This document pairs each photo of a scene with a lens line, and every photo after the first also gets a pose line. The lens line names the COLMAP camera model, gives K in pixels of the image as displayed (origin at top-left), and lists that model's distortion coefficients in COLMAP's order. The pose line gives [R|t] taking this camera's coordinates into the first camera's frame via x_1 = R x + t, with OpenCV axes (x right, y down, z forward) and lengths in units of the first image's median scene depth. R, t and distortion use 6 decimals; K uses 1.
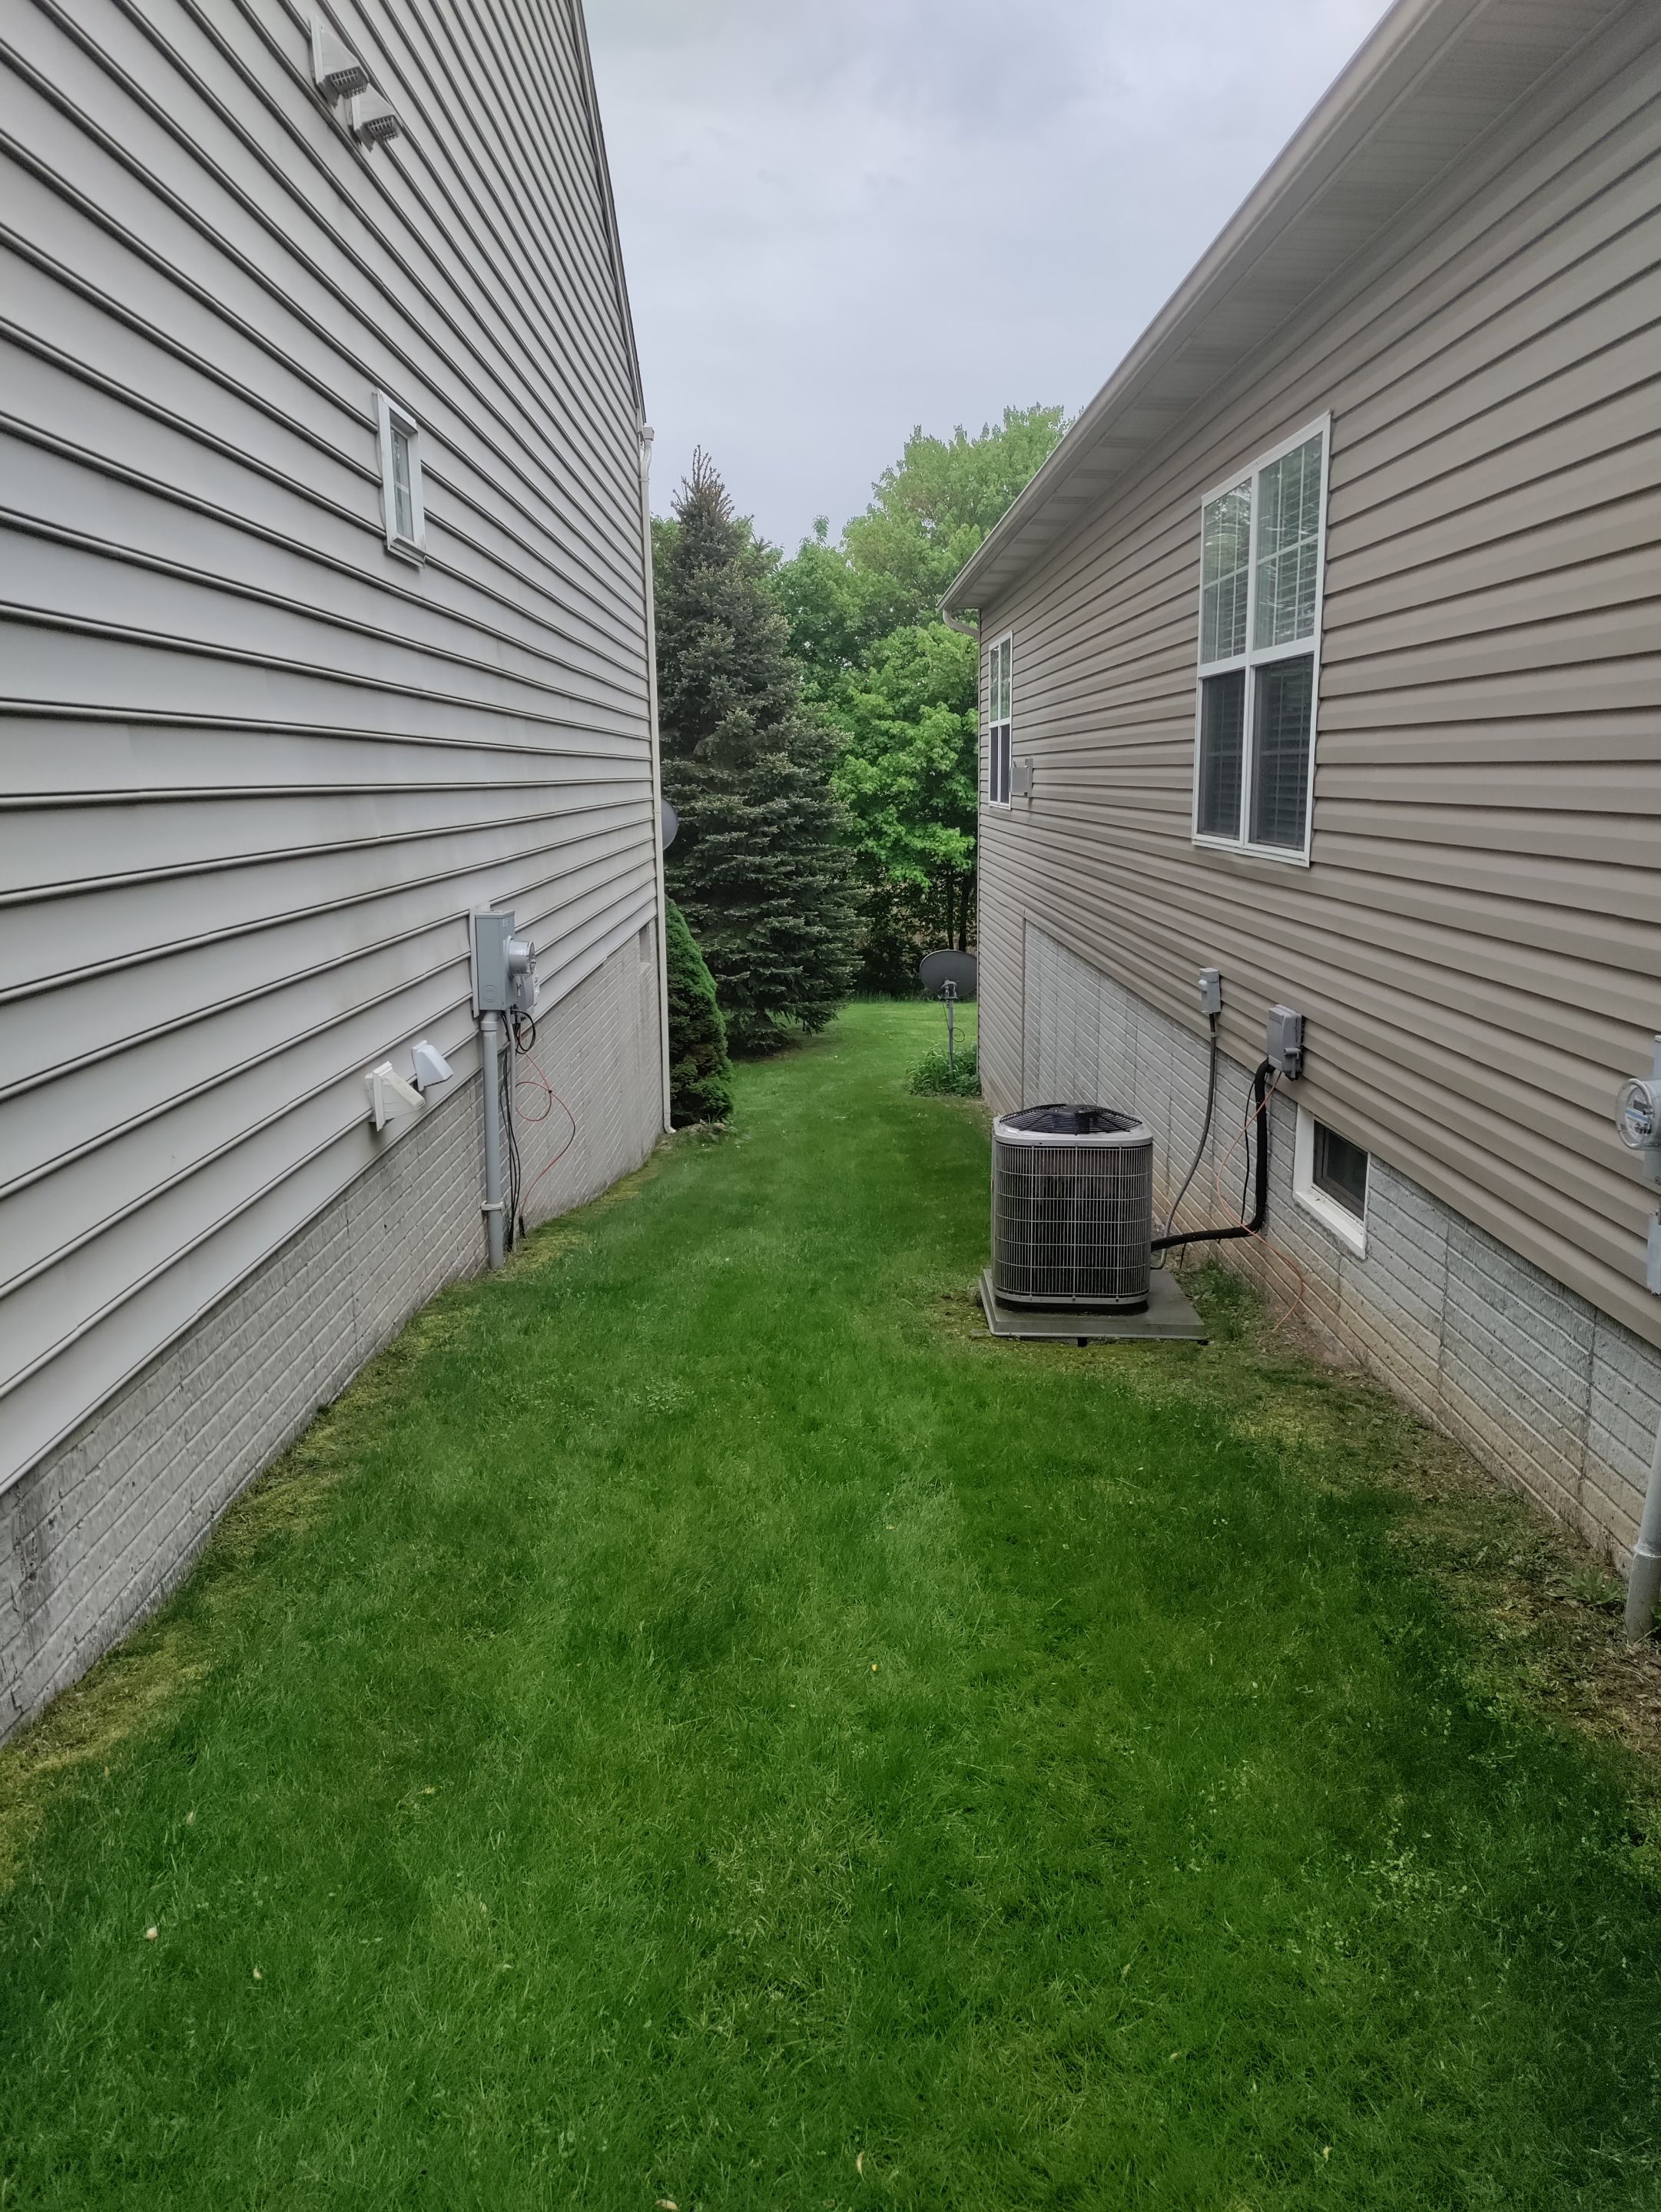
lens RADIAL K [[1587.5, 0, 820.4], [0, 1587.5, 1114.7], [0, 0, 1]] dist [0.048543, -0.042333]
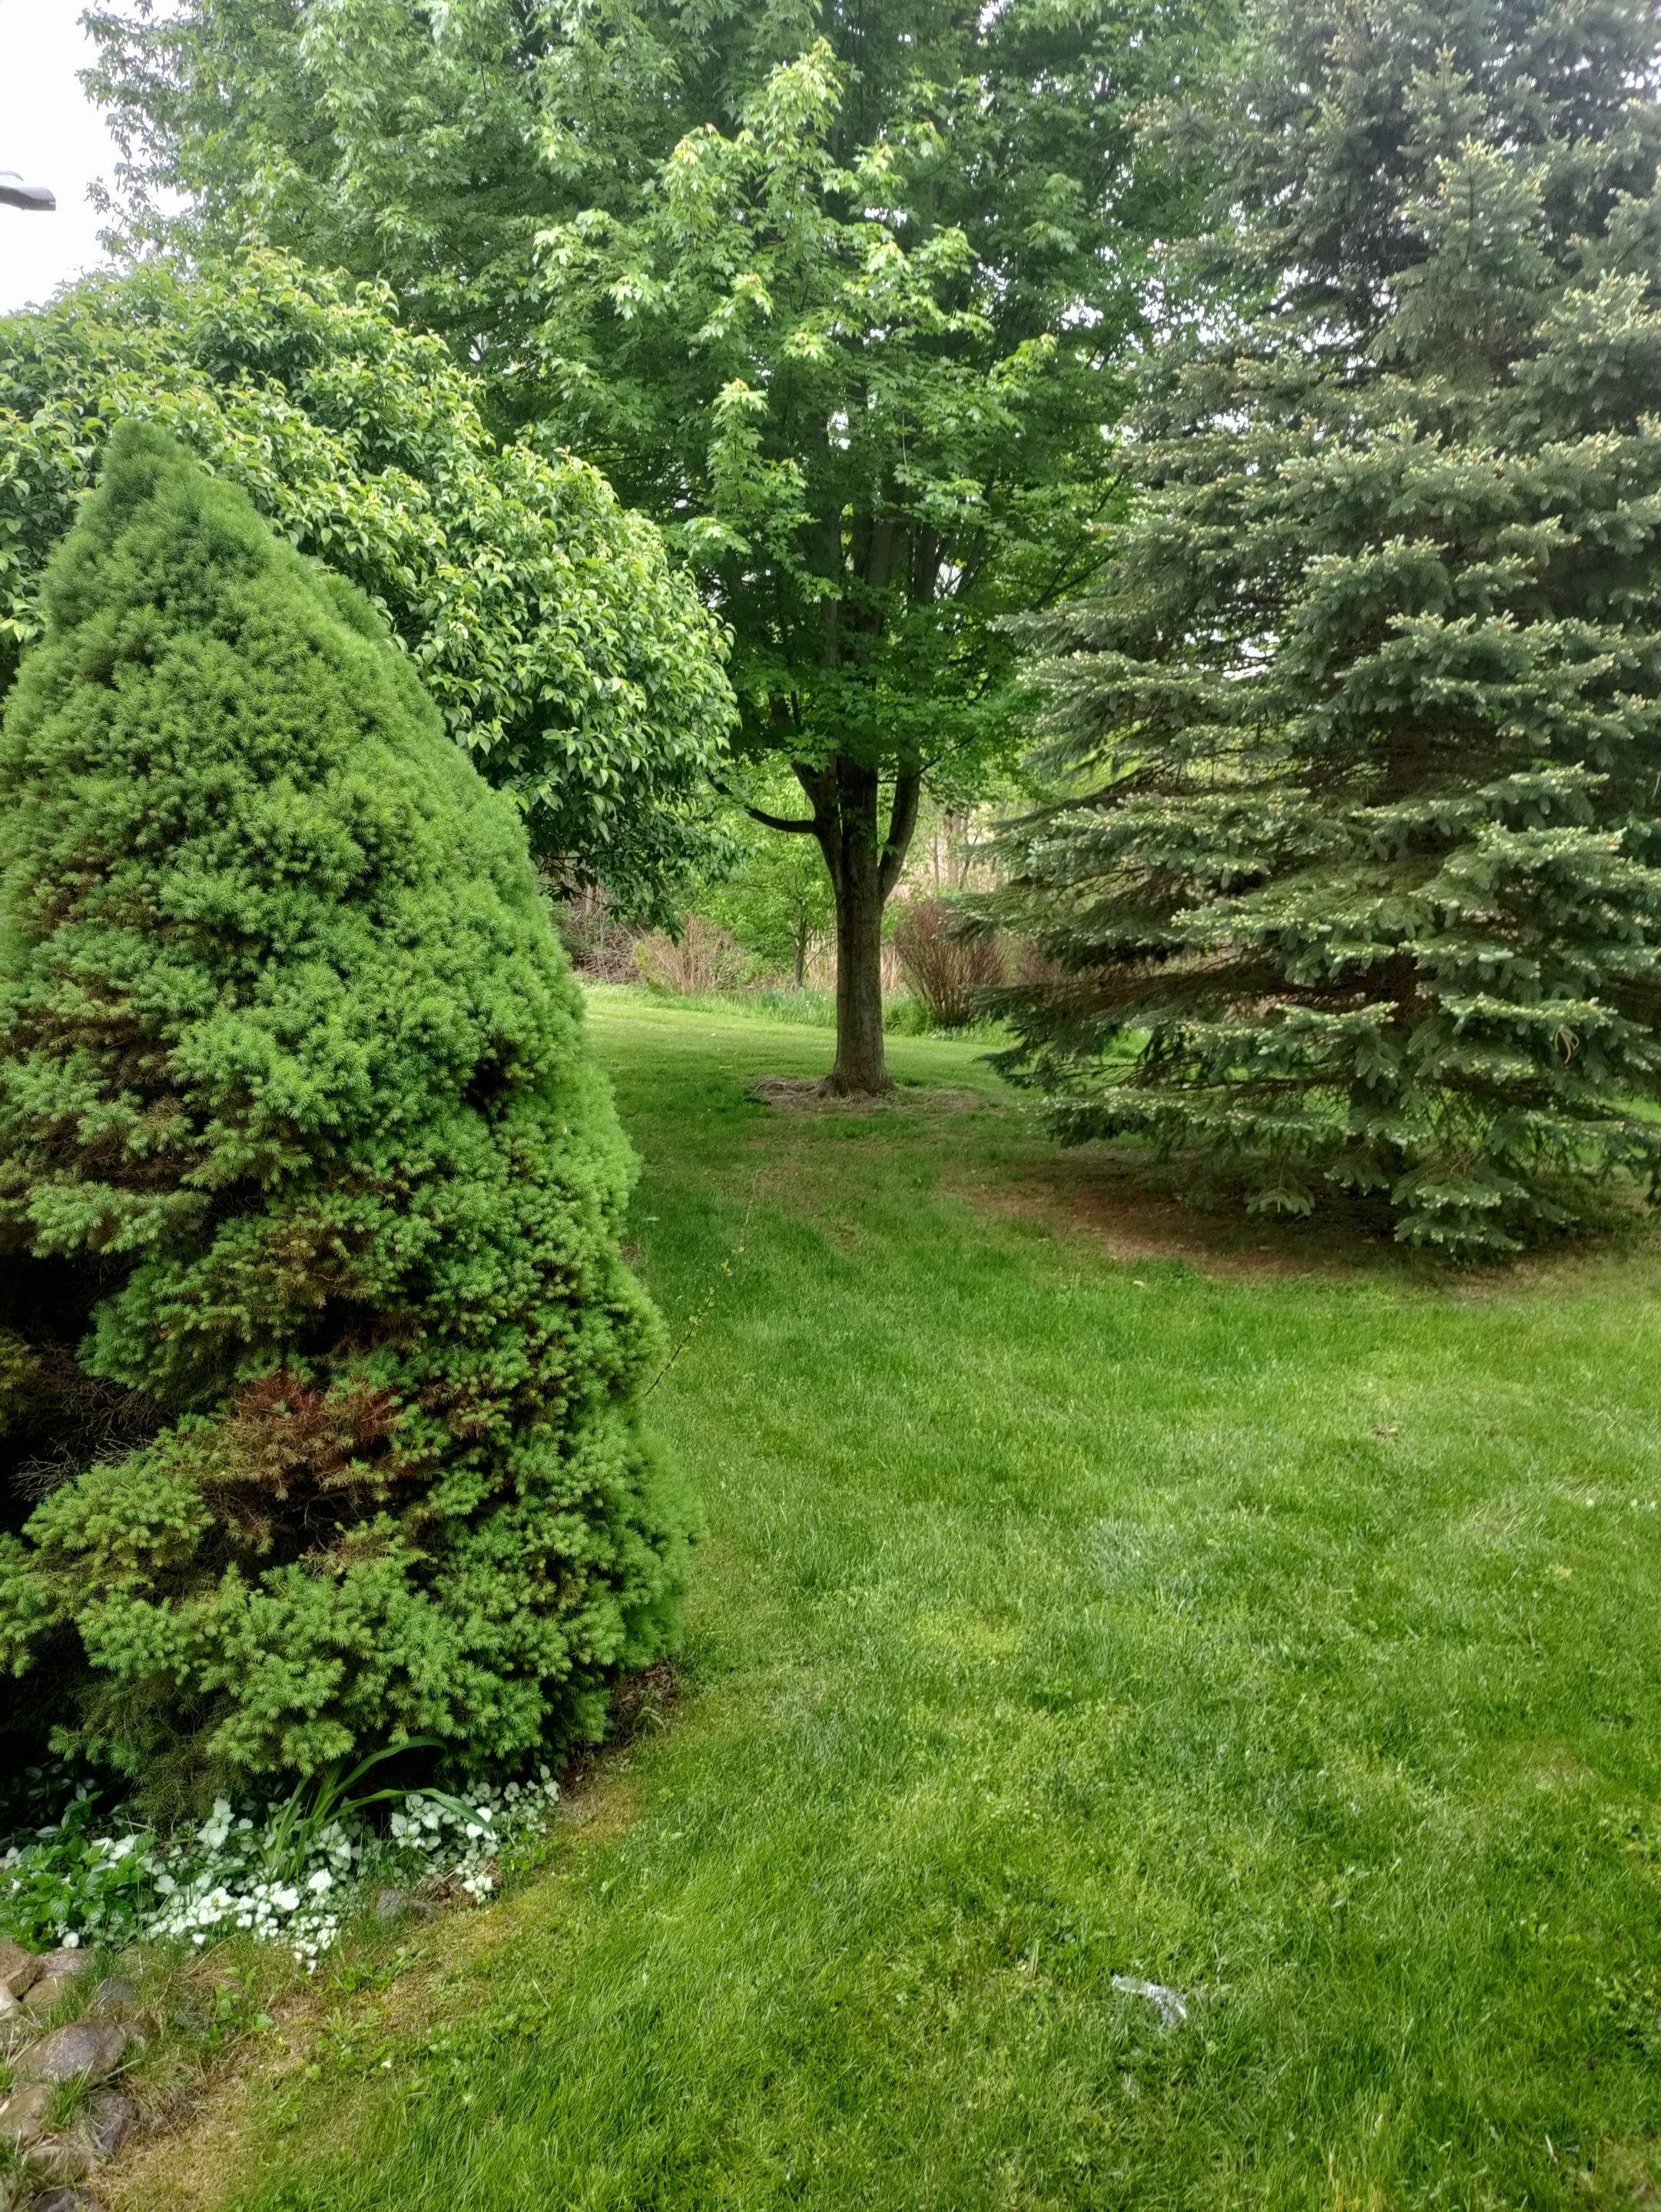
lens RADIAL K [[1575.2, 0, 840.7], [0, 1575.2, 1076.1], [0, 0, 1]] dist [0.052086, -0.001369]
pose [[0.796667, 0.105769, -0.595092, 0.042621], [-0.127832, 0.991783, 0.005143, -0.051385], [0.590746, 0.071975, 0.803641, 0.556579]]
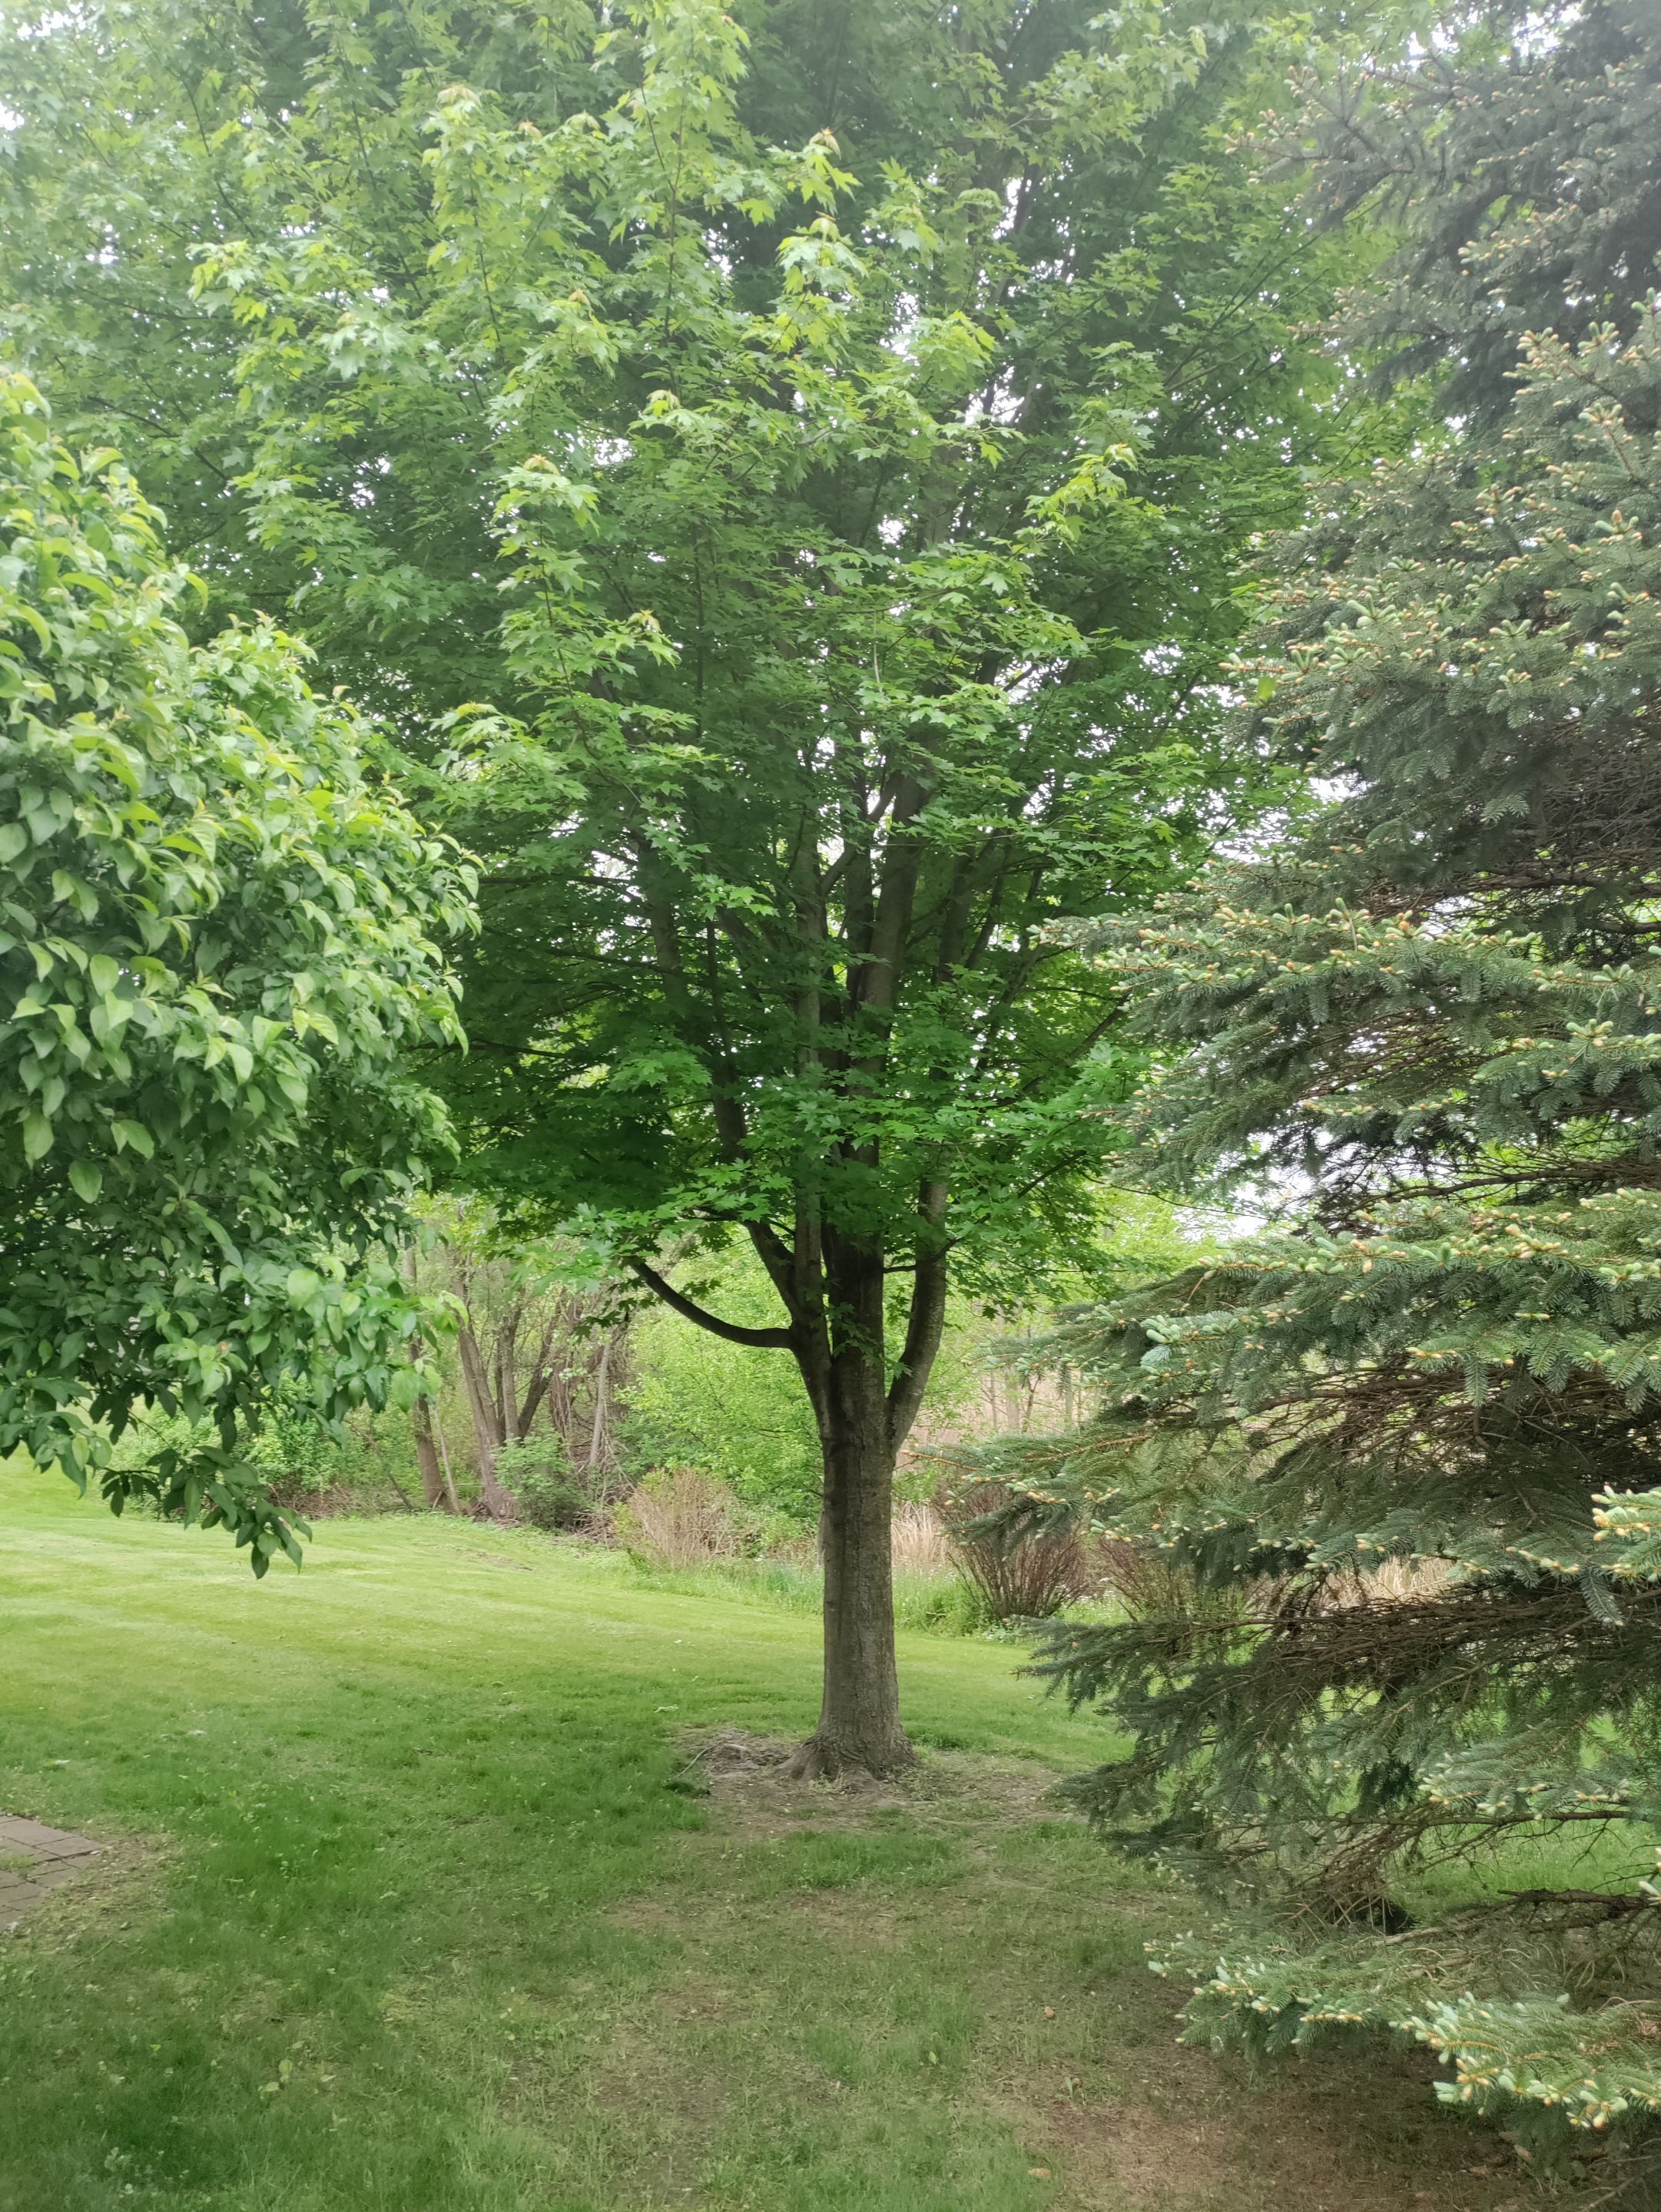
lens RADIAL K [[1594.9, 0, 837.6], [0, 1594.9, 1115.6], [0, 0, 1]] dist [0.099474, -0.142428]
pose [[0.772450, -0.091376, -0.628468, -0.043754], [-0.130531, 0.945623, -0.297923, -0.070944], [0.621517, 0.312165, 0.718519, 0.694513]]
